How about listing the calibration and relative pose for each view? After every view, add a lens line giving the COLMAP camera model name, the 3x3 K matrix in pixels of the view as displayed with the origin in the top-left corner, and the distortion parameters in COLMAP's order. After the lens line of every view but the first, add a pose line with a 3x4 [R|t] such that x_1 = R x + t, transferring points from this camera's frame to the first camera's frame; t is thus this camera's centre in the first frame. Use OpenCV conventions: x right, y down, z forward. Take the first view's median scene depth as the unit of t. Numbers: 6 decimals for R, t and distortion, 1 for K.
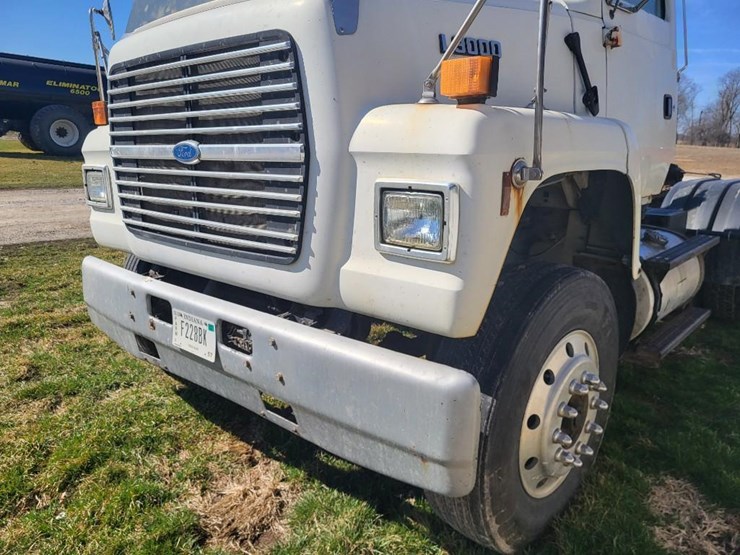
lens RADIAL K [[560.4, 0, 362.1], [0, 560.4, 274.7], [0, 0, 1]] dist [0.057842, -0.040850]
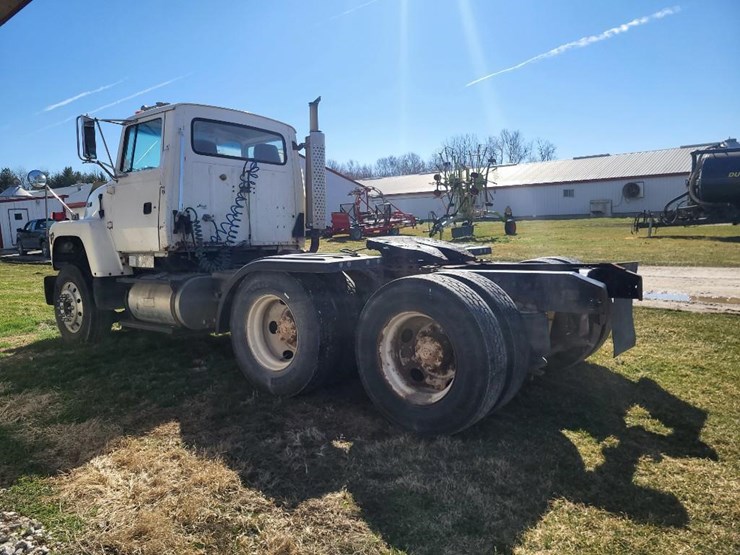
lens RADIAL K [[560.4, 0, 361.1], [0, 560.4, 266.8], [0, 0, 1]] dist [0.057842, -0.040850]
pose [[0.053823, 0.046094, -0.997486, 3.614554], [-0.209245, 0.977277, 0.033870, -0.439718], [0.976381, 0.206896, 0.062245, 2.306286]]
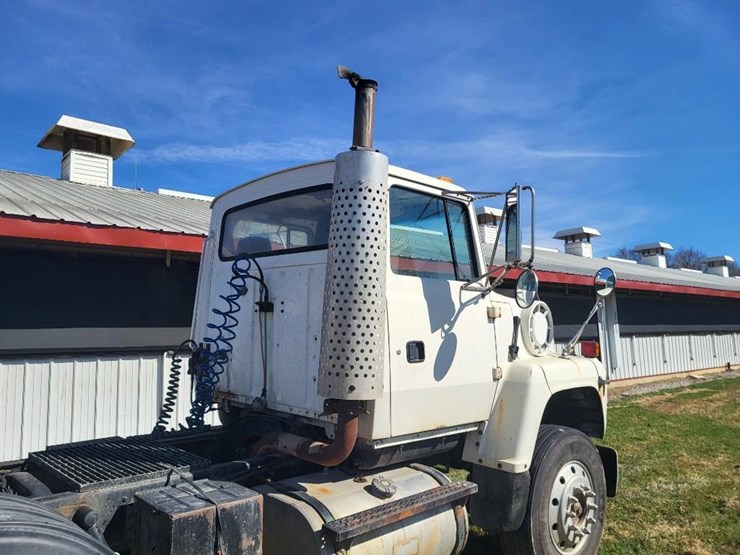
lens RADIAL K [[560.4, 0, 363.1], [0, 560.4, 276.5], [0, 0, 1]] dist [0.057842, -0.040850]
pose [[-0.997013, -0.012279, 0.076248, 0.046837], [-0.001029, 0.989303, 0.145874, -0.965620], [-0.077223, 0.145360, -0.986361, 3.472915]]
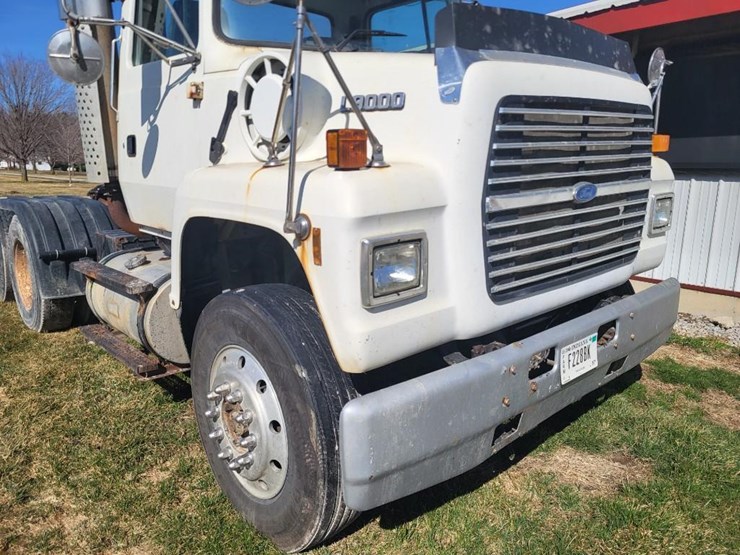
lens RADIAL K [[559.6, 0, 358.3], [0, 559.6, 273.6], [0, 0, 1]] dist [0.054690, -0.032028]
pose [[0.104597, -0.215064, 0.970982, -1.449658], [0.228323, 0.955452, 0.187029, -0.372704], [-0.967950, 0.202135, 0.149041, 1.291953]]
